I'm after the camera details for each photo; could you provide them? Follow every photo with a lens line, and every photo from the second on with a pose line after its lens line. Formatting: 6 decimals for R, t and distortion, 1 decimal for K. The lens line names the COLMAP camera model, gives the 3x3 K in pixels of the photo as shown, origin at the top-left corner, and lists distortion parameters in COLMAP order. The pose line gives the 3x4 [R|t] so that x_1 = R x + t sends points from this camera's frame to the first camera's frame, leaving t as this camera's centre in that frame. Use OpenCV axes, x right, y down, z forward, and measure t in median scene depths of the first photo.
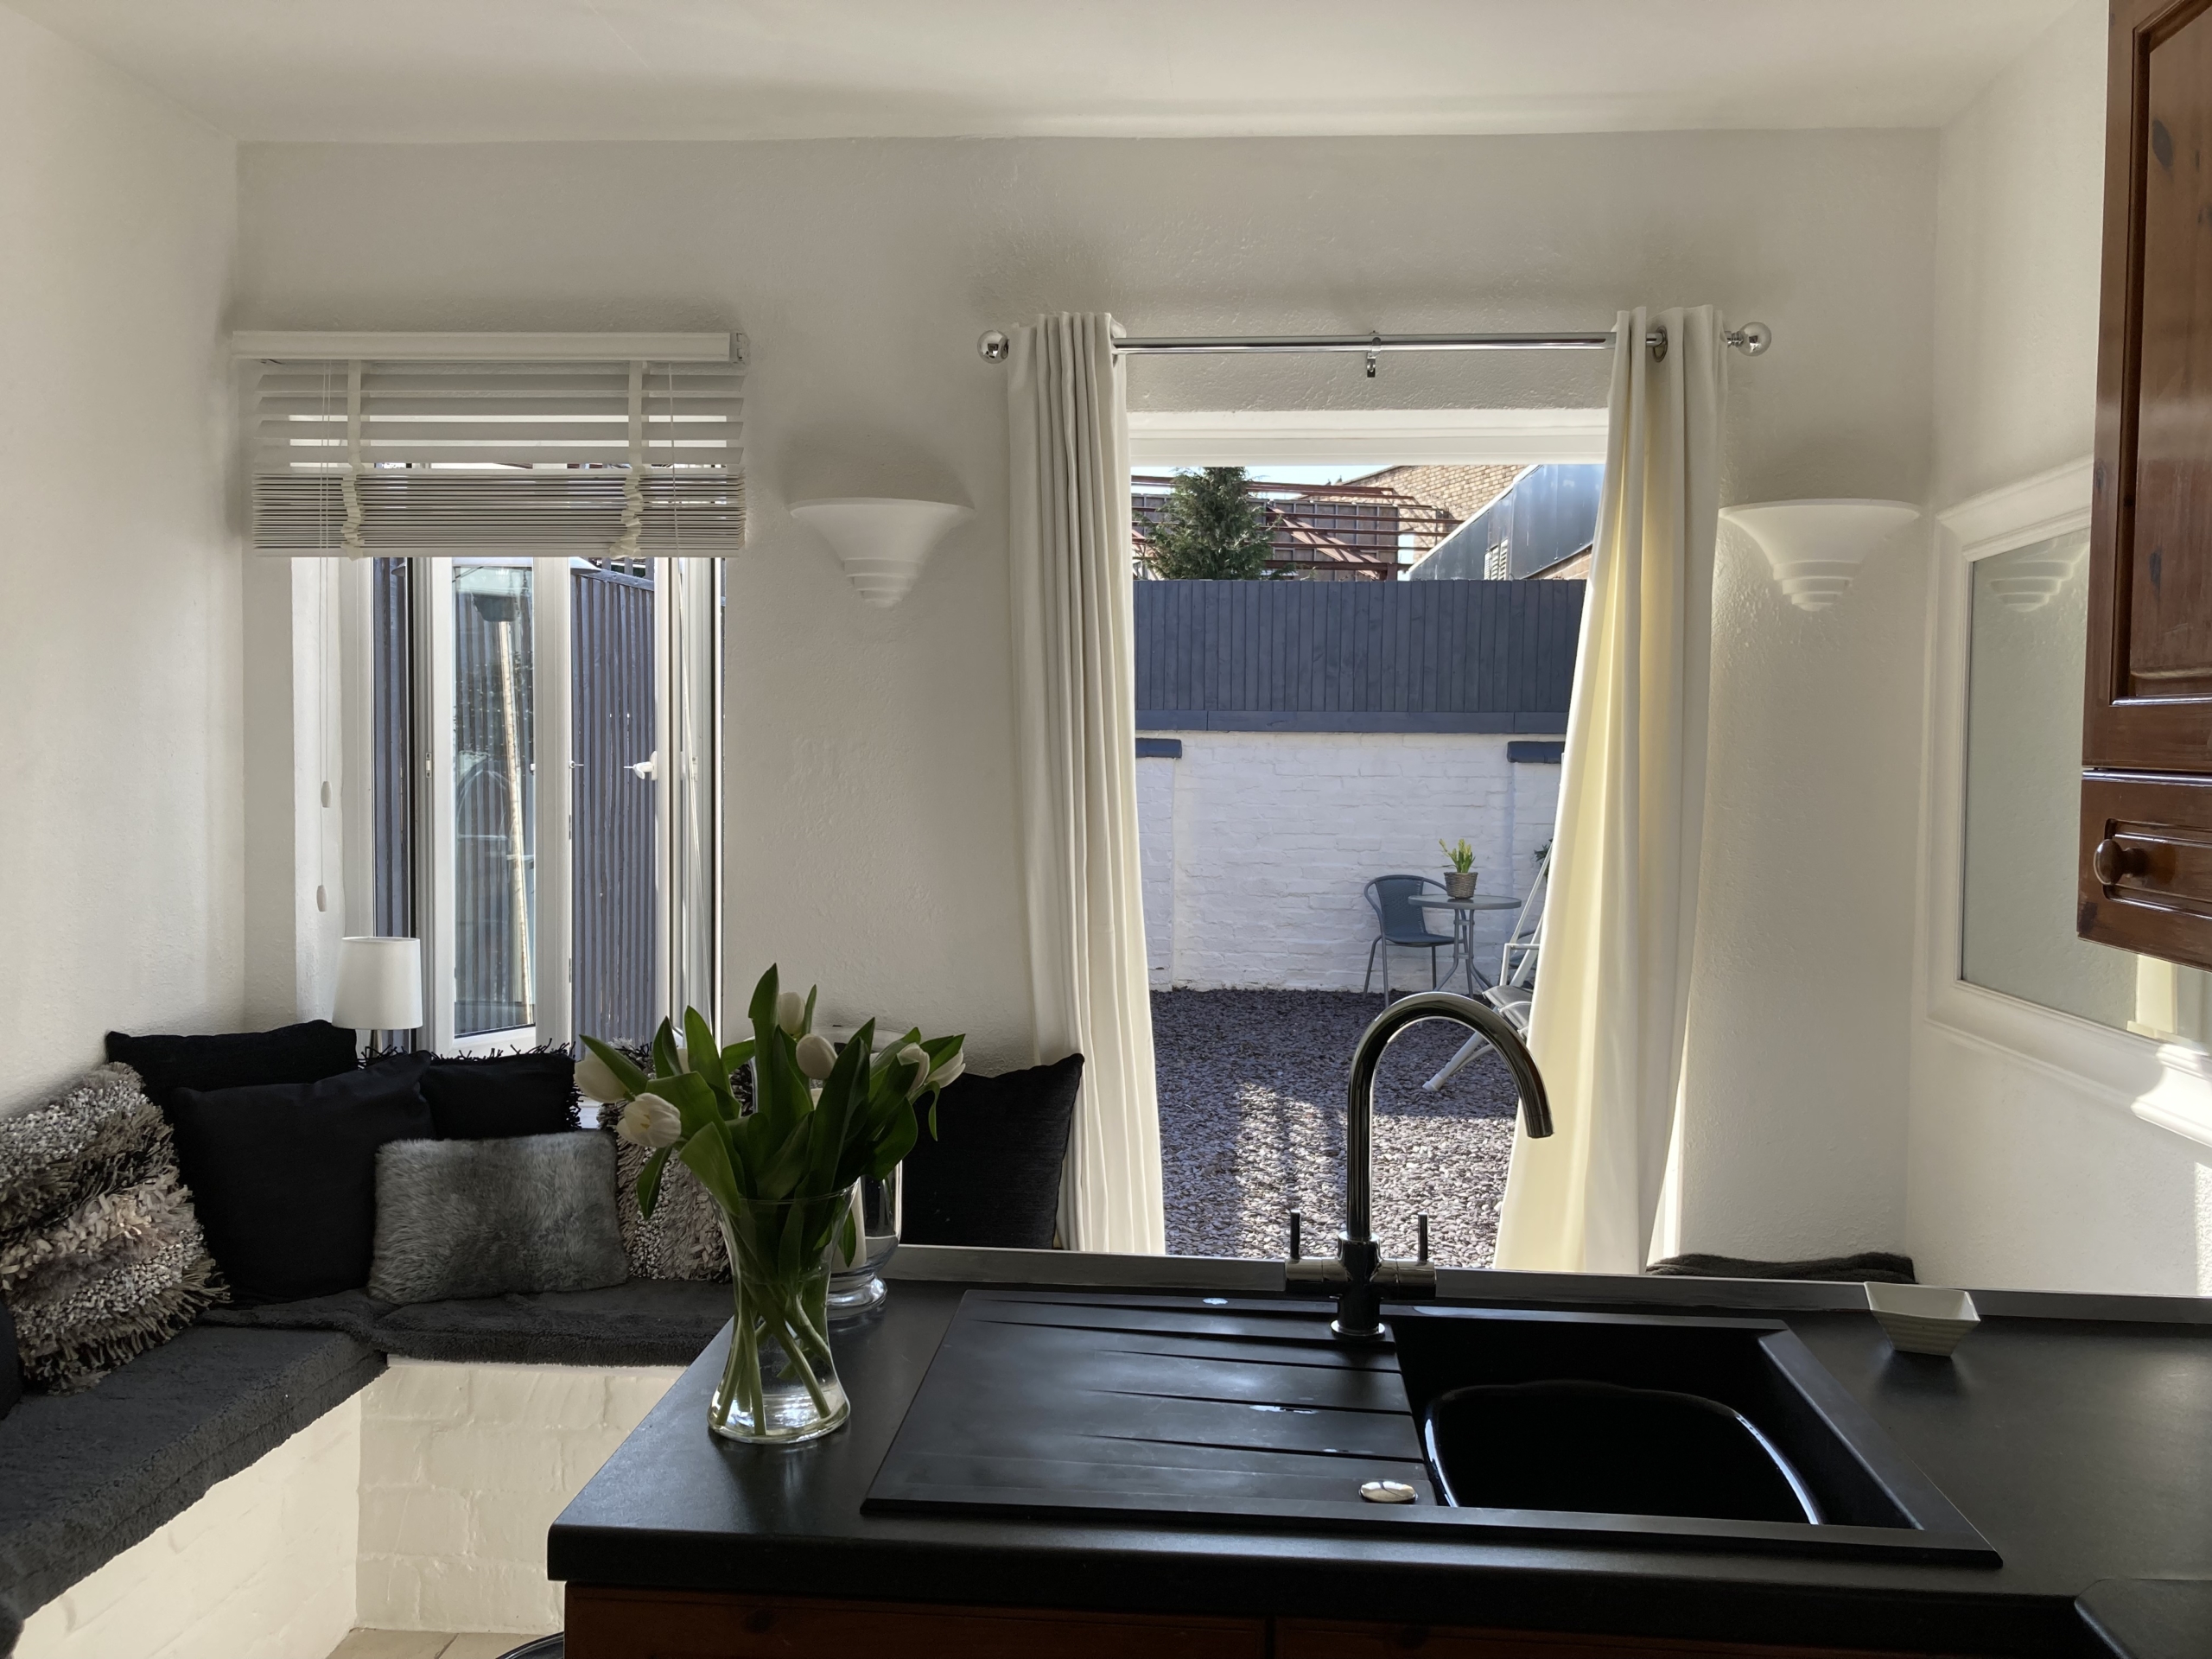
lens RADIAL K [[1820.8, 0, 1096.9], [0, 1820.8, 821.5], [0, 0, 1]] dist [0.043895, -0.049878]
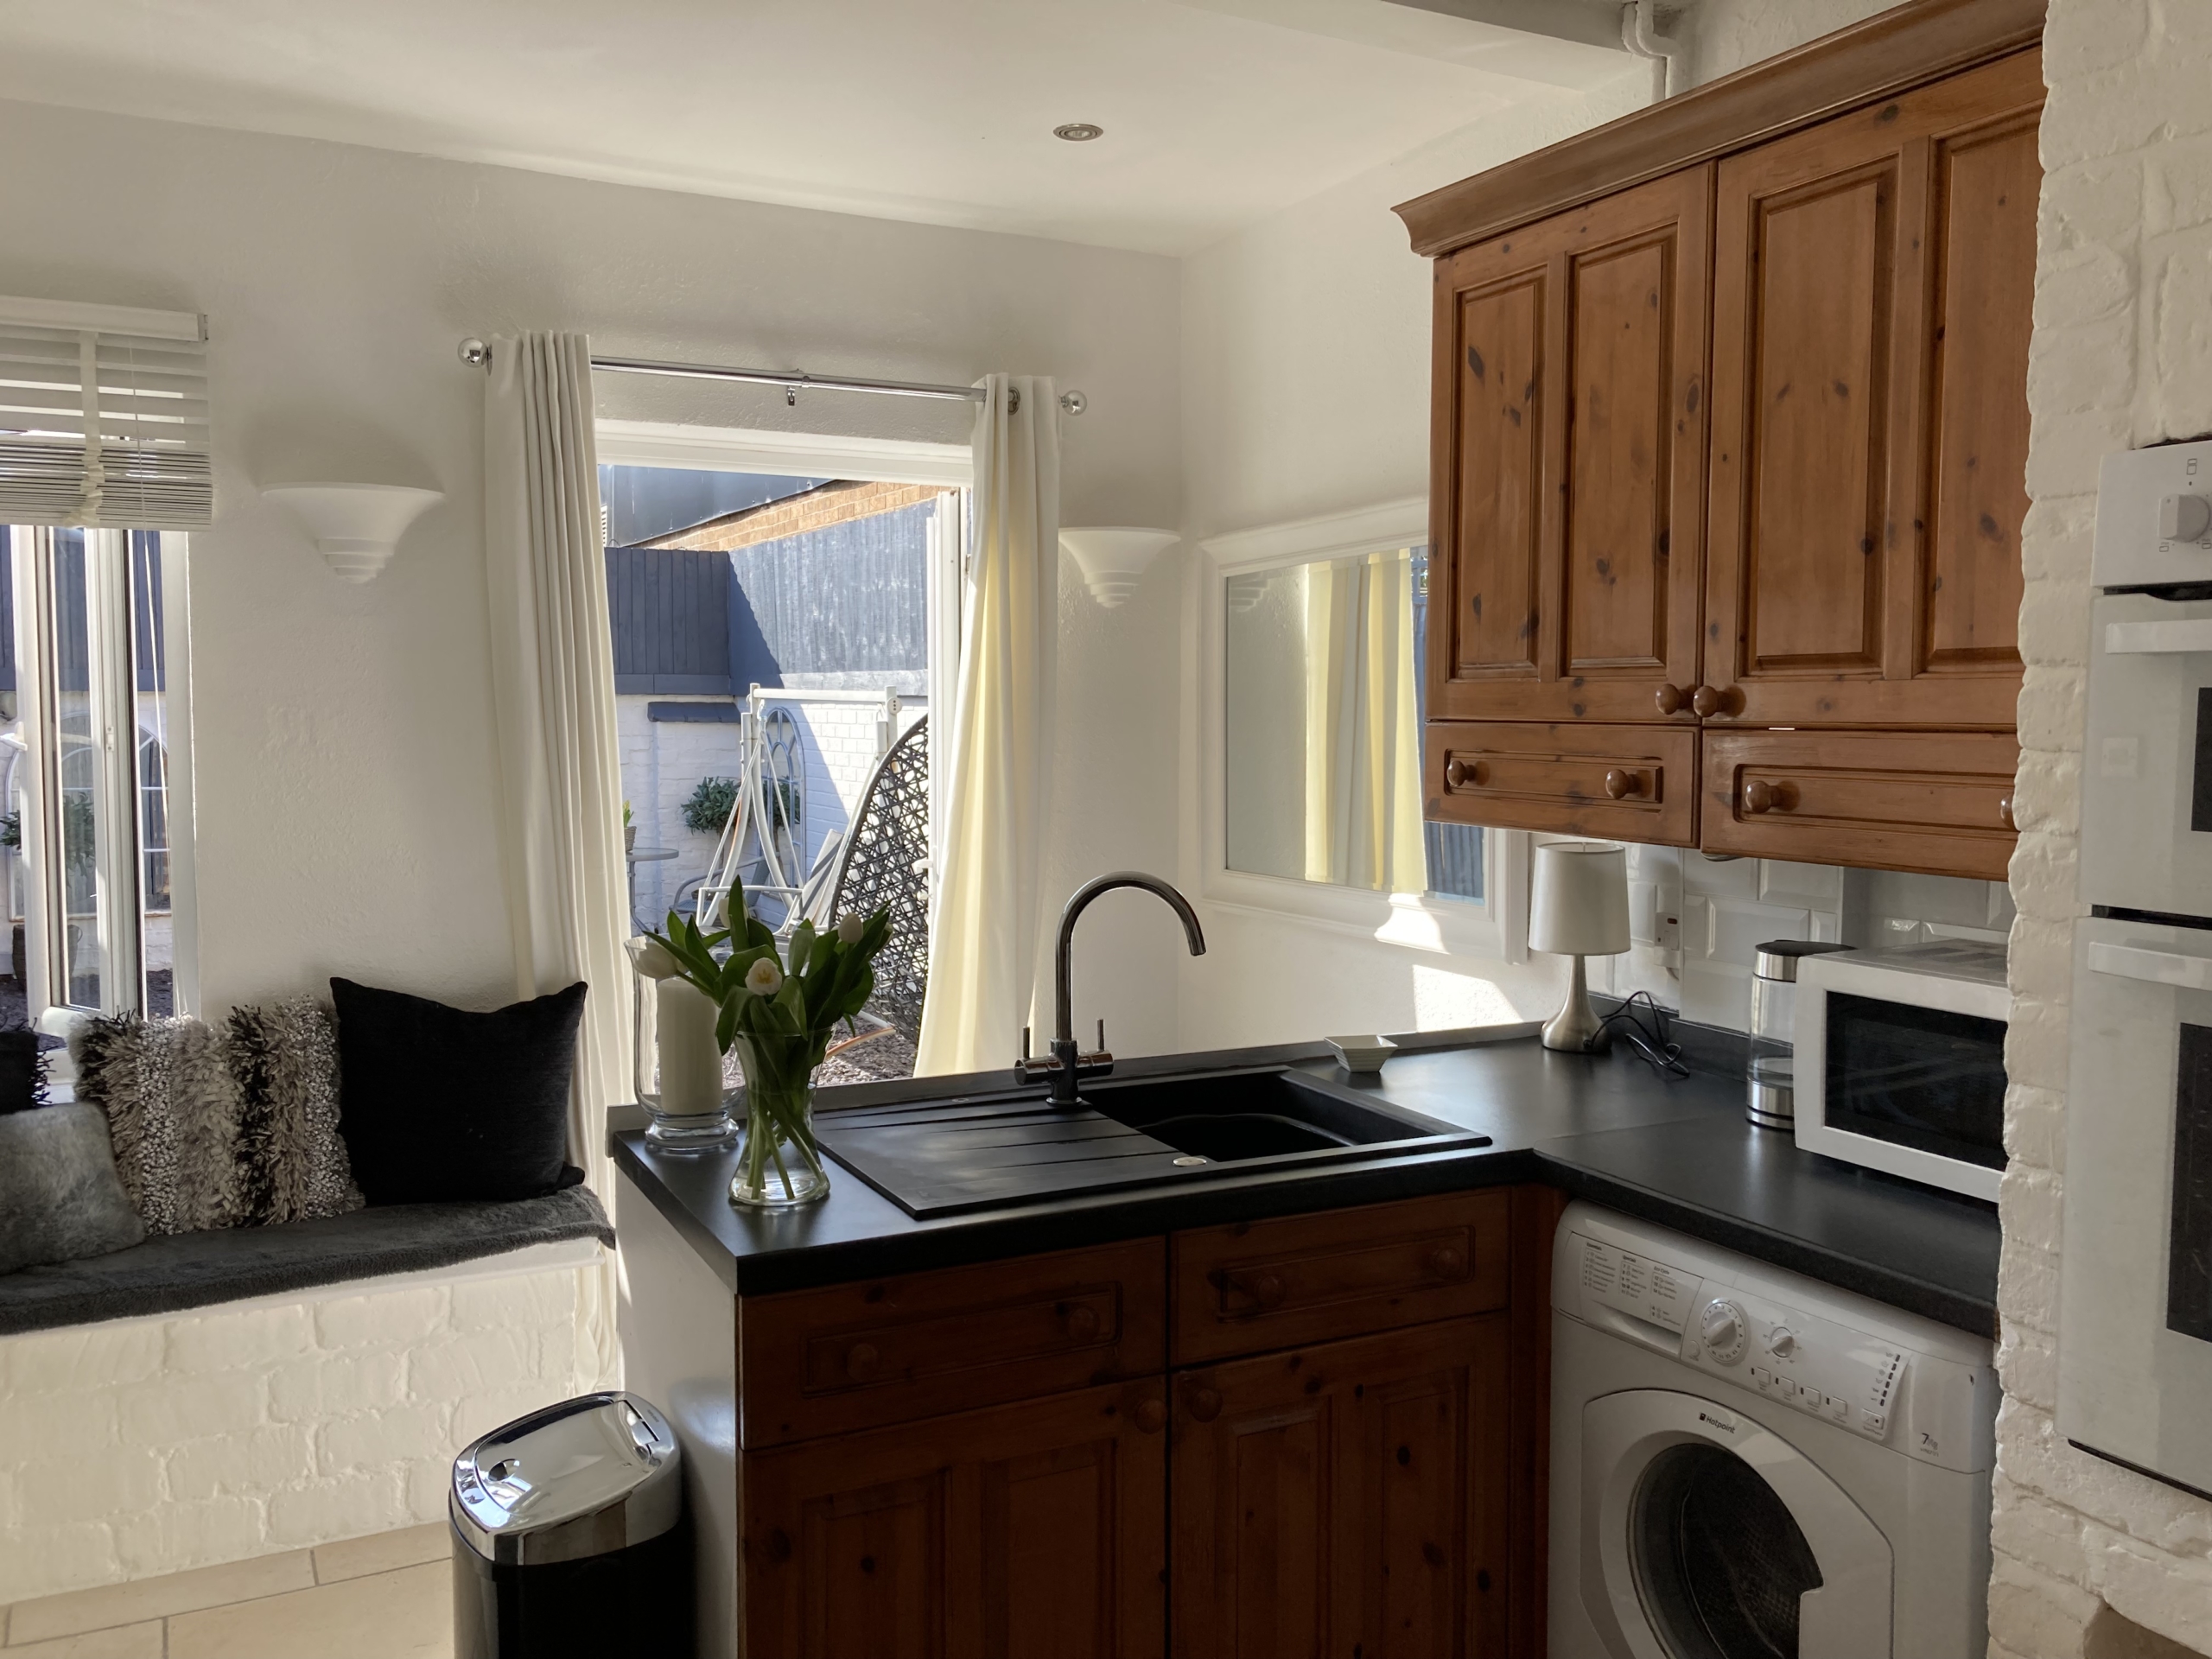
lens RADIAL K [[1820.8, 0, 1110.9], [0, 1820.8, 829.0], [0, 0, 1]] dist [0.043895, -0.049878]
pose [[0.853790, -0.045007, 0.518668, -0.316909], [0.031139, 0.998887, 0.035418, 0.001784], [-0.519685, -0.014089, 0.854242, -0.155896]]
